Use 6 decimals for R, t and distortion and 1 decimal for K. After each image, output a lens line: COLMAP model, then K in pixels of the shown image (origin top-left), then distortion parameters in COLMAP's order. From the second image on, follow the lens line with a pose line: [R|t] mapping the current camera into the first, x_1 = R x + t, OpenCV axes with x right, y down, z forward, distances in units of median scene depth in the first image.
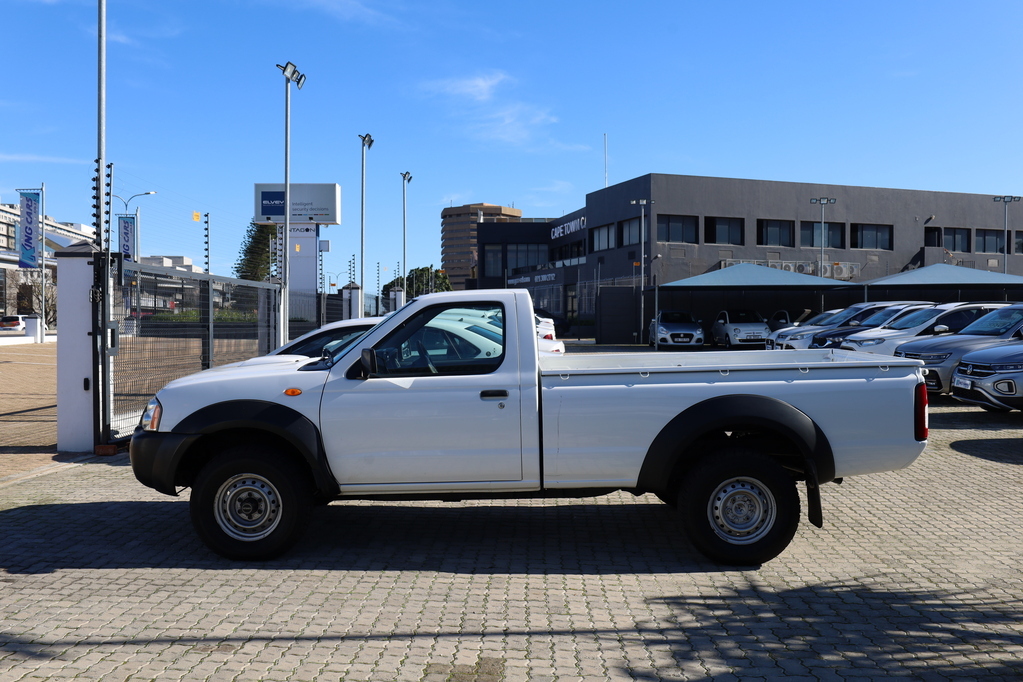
lens RADIAL K [[866.9, 0, 516.0], [0, 866.9, 314.0], [0, 0, 1]] dist [0.016121, -0.014557]
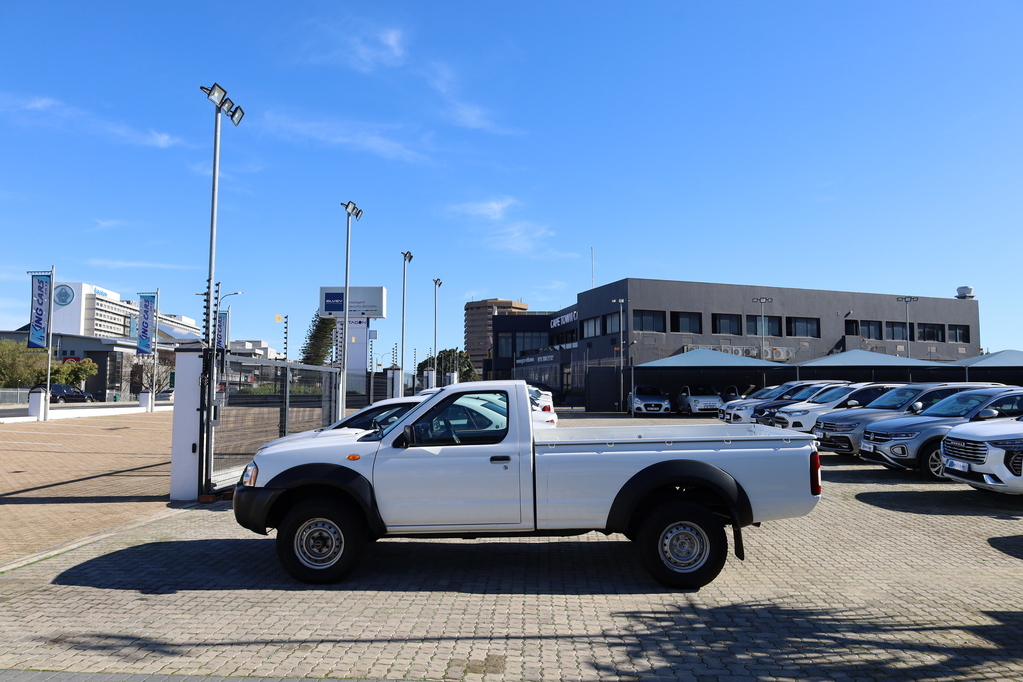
lens RADIAL K [[686.4, 0, 515.3], [0, 686.4, 333.1], [0, 0, 1]] dist [0.025658, -0.005313]
pose [[0.999929, -0.001029, -0.011891, 0.011147], [0.000102, 0.996981, -0.077648, -0.021424], [0.011935, 0.077641, 0.996910, -0.094803]]
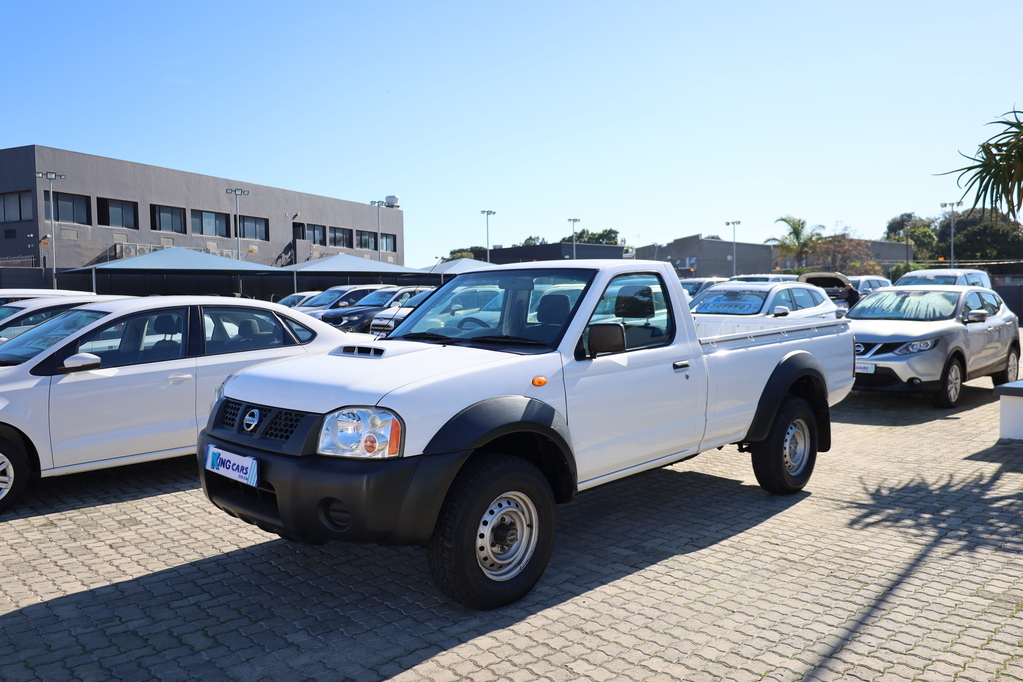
lens RADIAL K [[795.5, 0, 528.0], [0, 795.5, 330.1], [0, 0, 1]] dist [-0.010333, 0.004735]
pose [[0.696882, -0.038194, 0.716168, -0.777189], [0.010619, 0.999021, 0.042945, 0.011659], [-0.717107, -0.022322, 0.696605, 0.495021]]
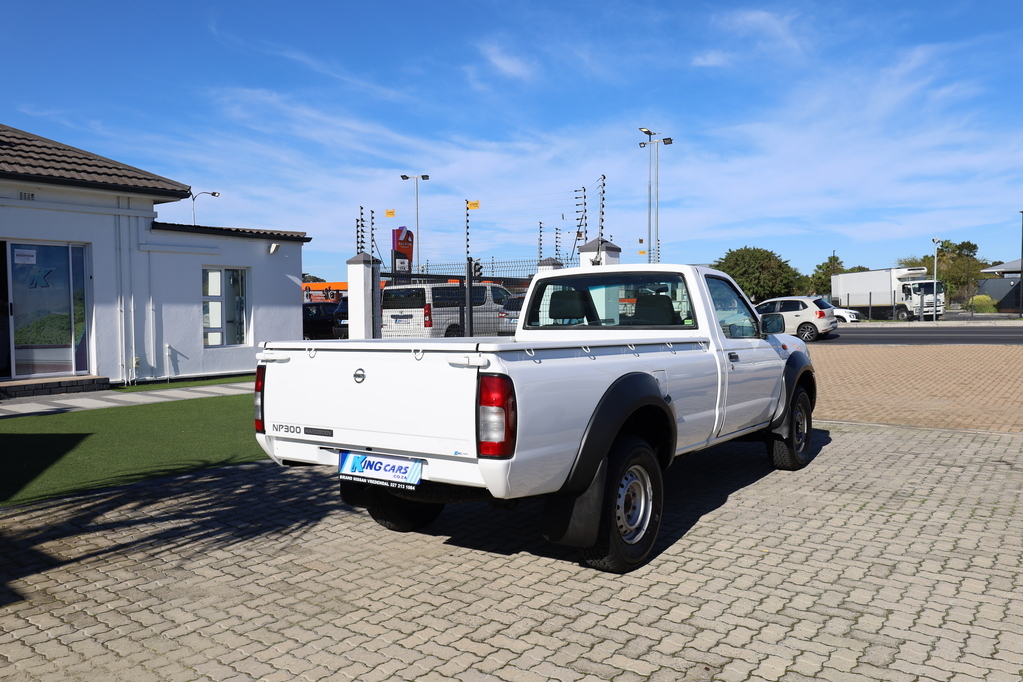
lens RADIAL K [[795.5, 0, 518.7], [0, 795.5, 341.3], [0, 0, 1]] dist [-0.010333, 0.004735]
pose [[-0.569659, 0.041711, -0.820822, 0.965906], [0.015195, 0.999075, 0.040224, 0.025452], [0.821740, 0.010442, -0.569766, 1.670902]]
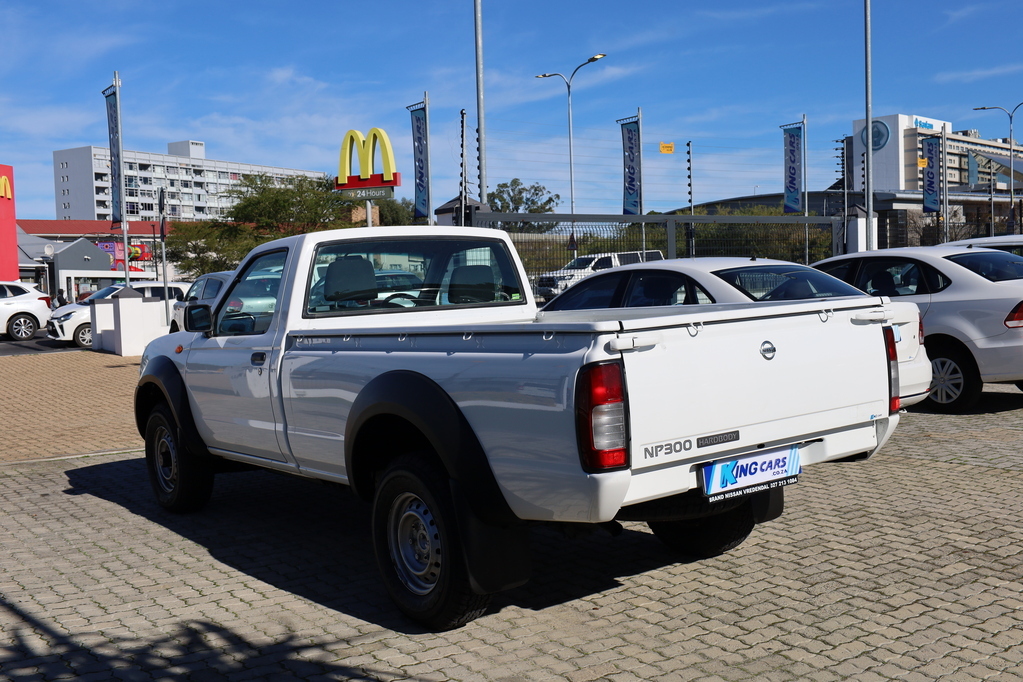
lens RADIAL K [[1069.3, 0, 508.0], [0, 1069.3, 339.8], [0, 0, 1]] dist [0.002158, 0.000000]
pose [[0.593204, 0.018241, -0.804846, 0.950930], [0.044716, 0.997453, 0.055564, 0.026490], [0.803810, -0.068950, 0.590877, 0.577903]]
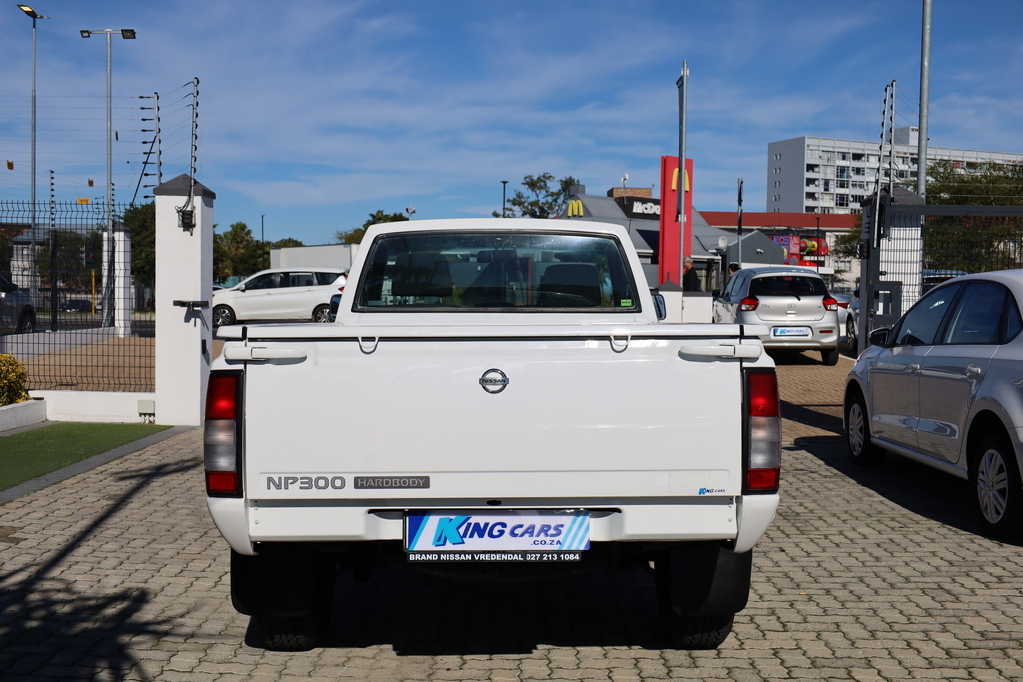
lens RADIAL K [[1144.6, 0, 518.4], [0, 1144.6, 350.9], [0, 0, 1]] dist [0.003346, 0.000000]
pose [[0.021676, 0.051336, -0.998446, 1.074574], [-0.005665, 0.998671, 0.051225, 0.035192], [0.999749, 0.004546, 0.021938, 1.152109]]
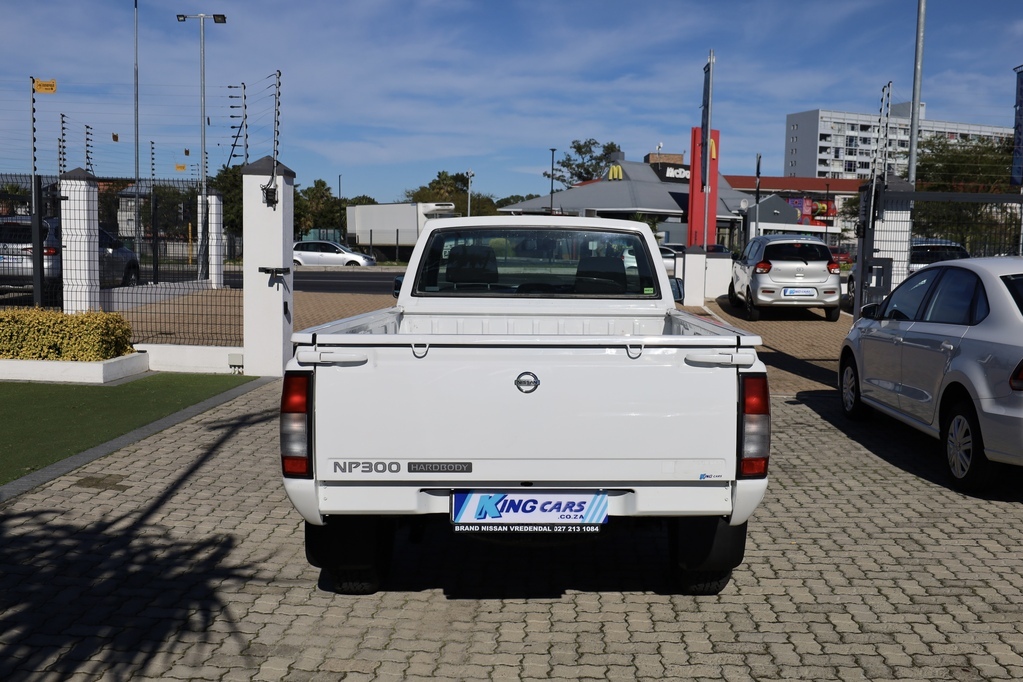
lens RADIAL K [[1001.0, 0, 577.6], [0, 1001.0, 346.8], [0, 0, 1]] dist [-0.004114, 0.000000]
pose [[0.033718, 0.103104, -0.994099, 1.087727], [-0.017006, 0.994580, 0.102577, -0.004279], [0.999287, 0.013447, 0.035289, 1.161543]]
